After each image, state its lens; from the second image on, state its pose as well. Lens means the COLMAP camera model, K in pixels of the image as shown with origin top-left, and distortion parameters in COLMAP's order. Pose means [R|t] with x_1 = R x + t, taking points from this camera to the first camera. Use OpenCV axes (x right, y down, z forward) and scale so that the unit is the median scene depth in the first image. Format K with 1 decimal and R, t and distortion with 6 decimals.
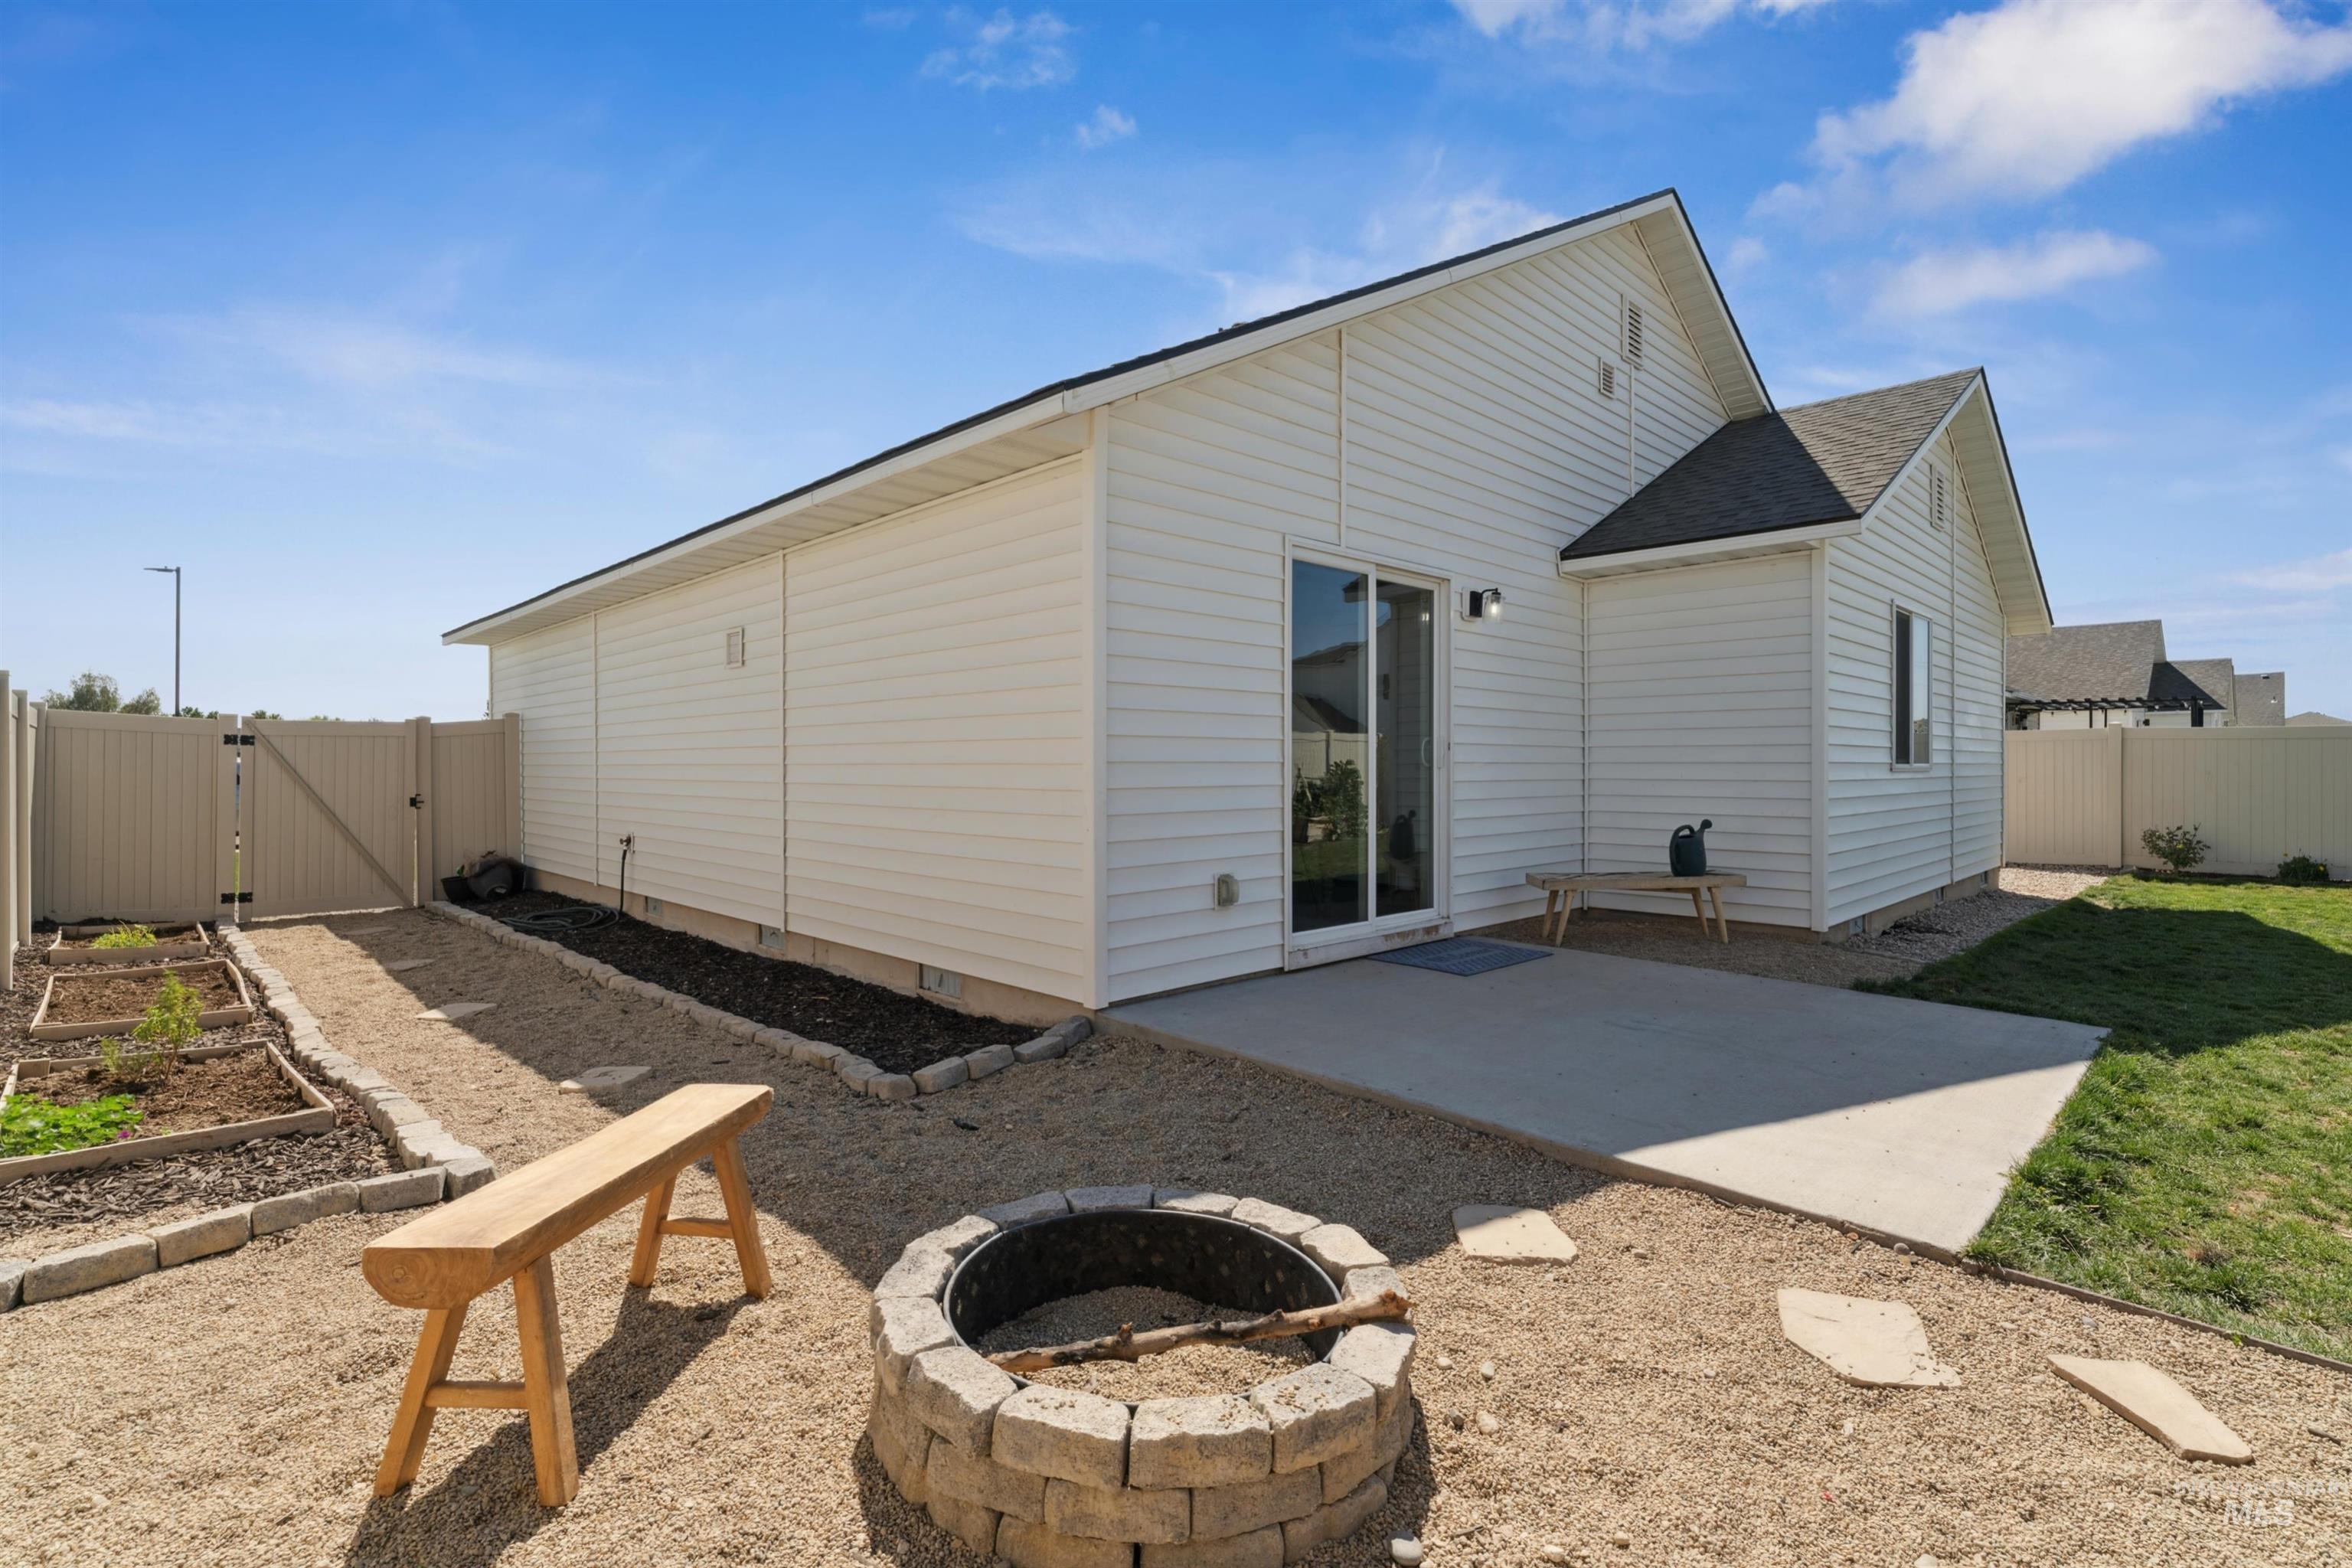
lens RADIAL K [[1070.7, 0, 1171.7], [0, 1070.7, 775.6], [0, 0, 1]] dist [-0.000980, -0.000583]
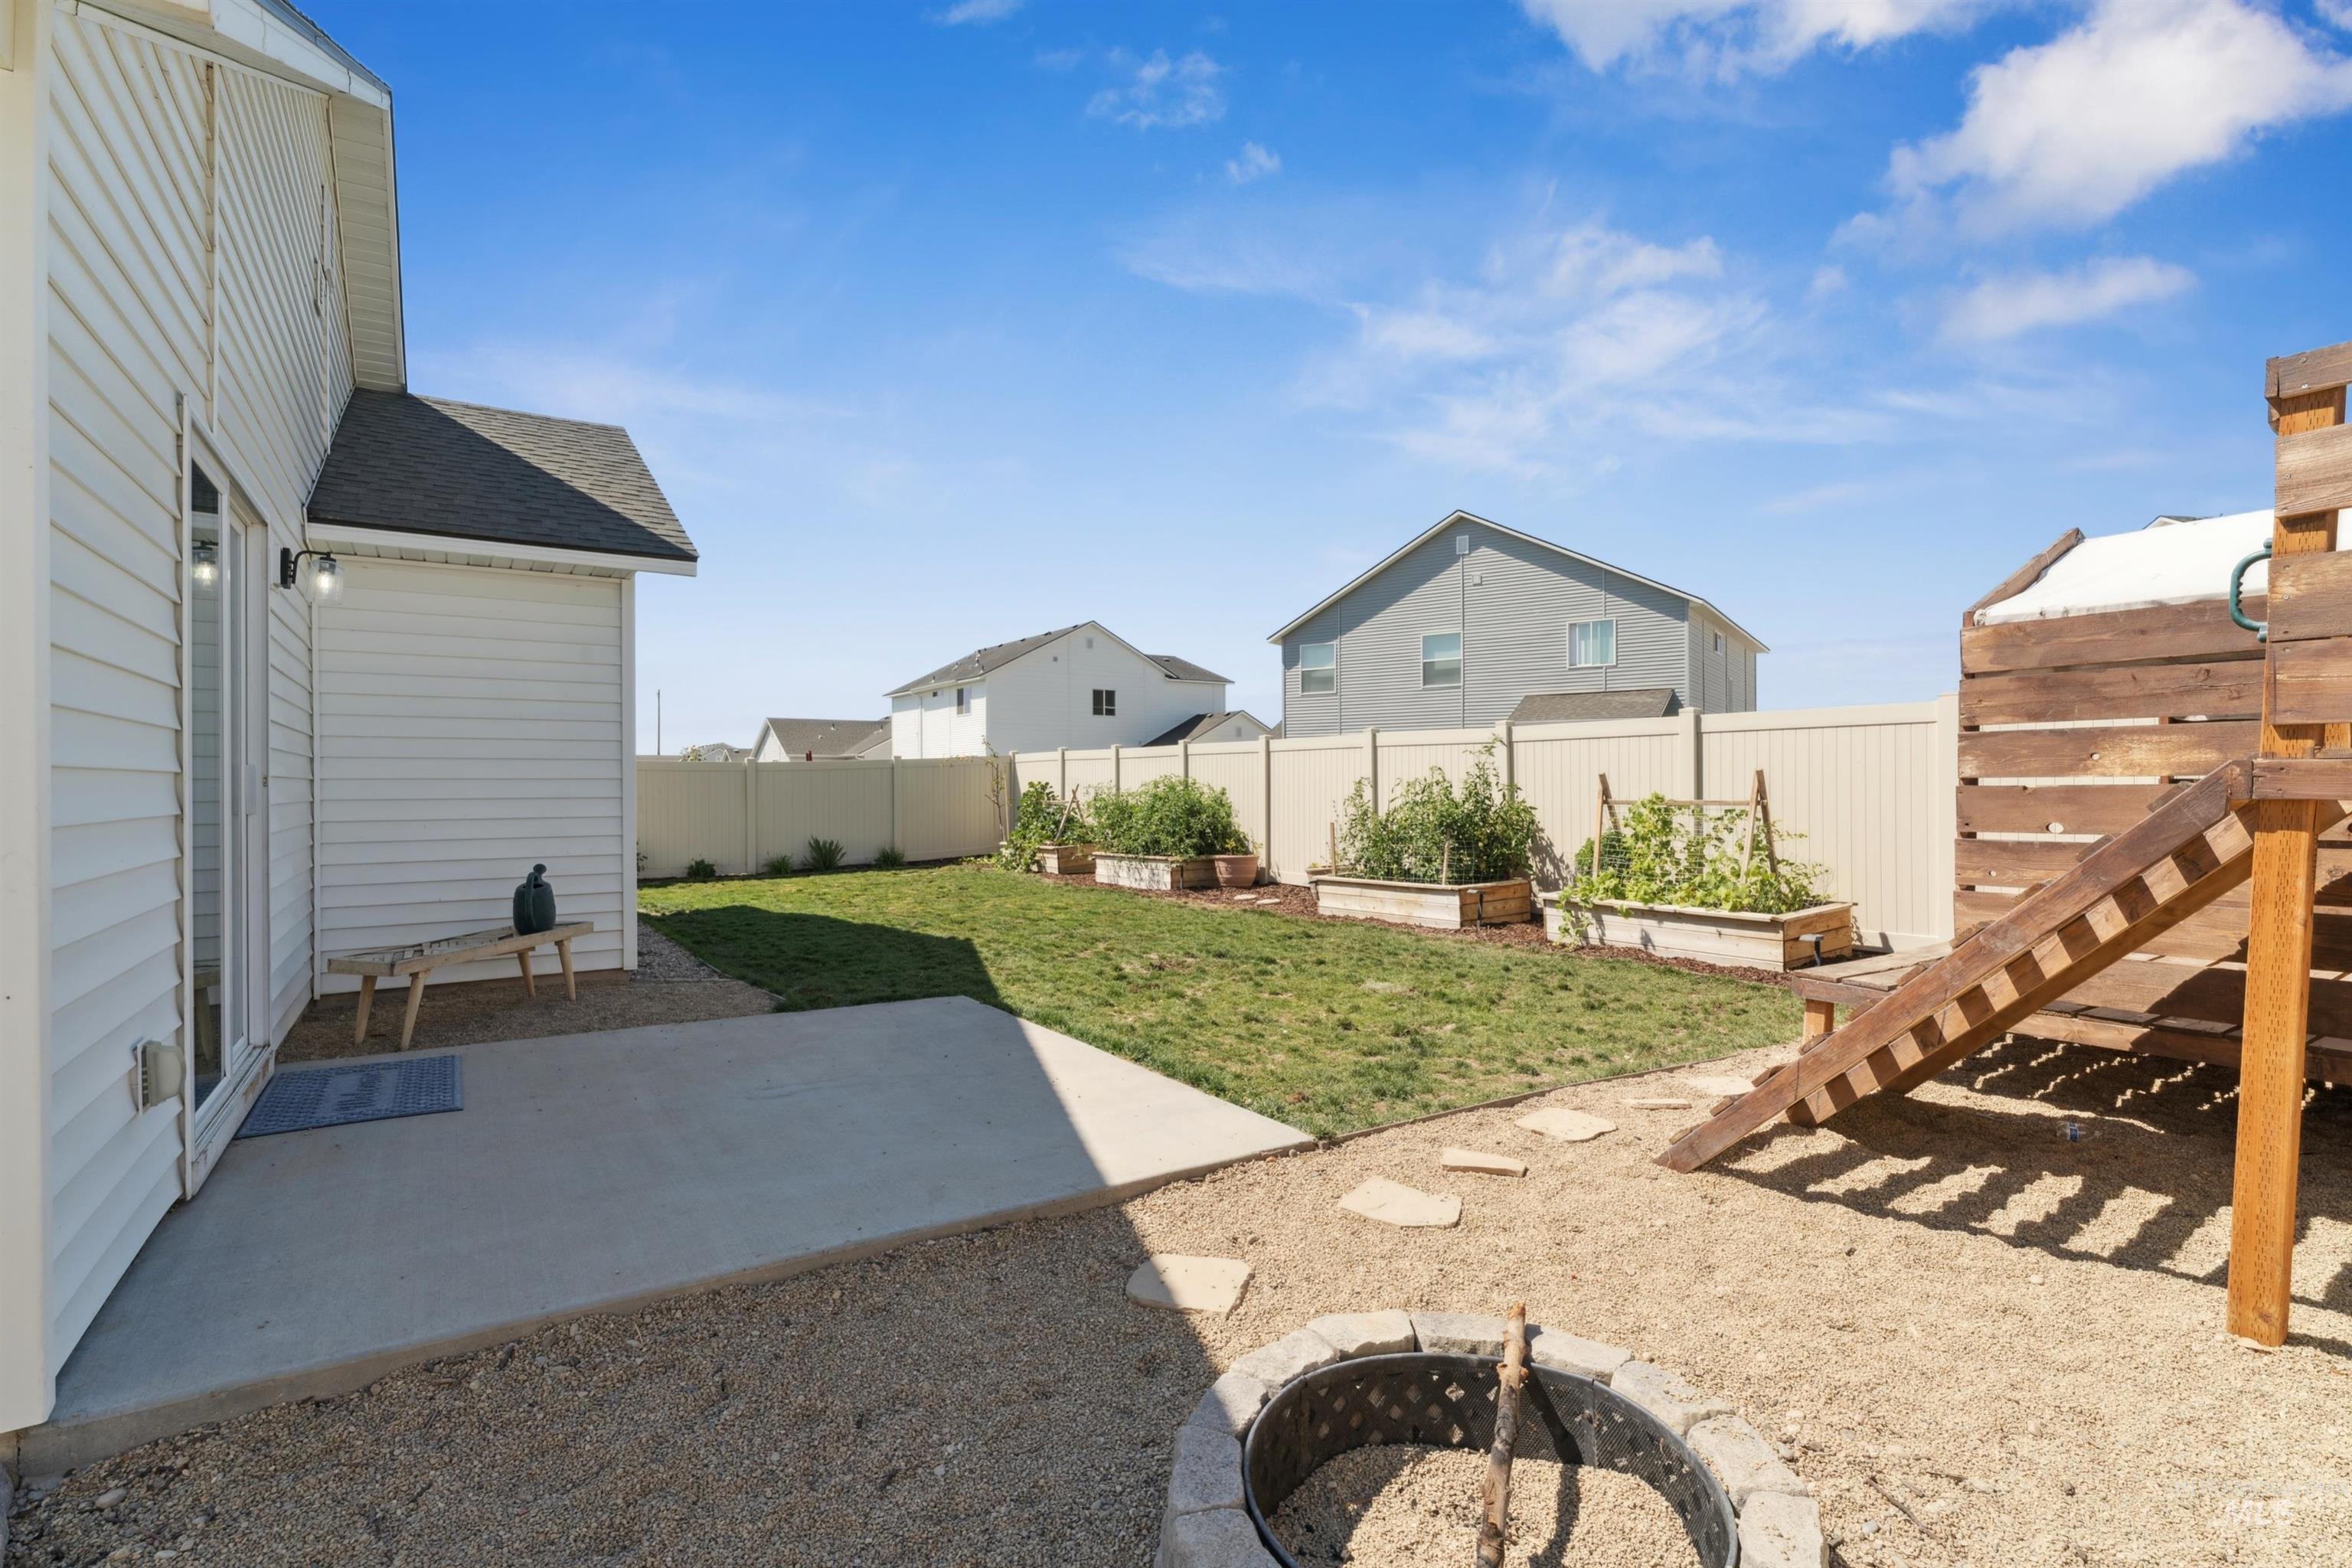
lens RADIAL K [[1070.7, 0, 1172.6], [0, 1070.7, 786.1], [0, 0, 1]] dist [-0.000980, -0.000583]
pose [[0.176641, -0.004049, 0.984267, -0.633620], [0.010597, 0.999941, 0.002212, -0.042623], [-0.984218, 0.010039, 0.176674, 0.767210]]
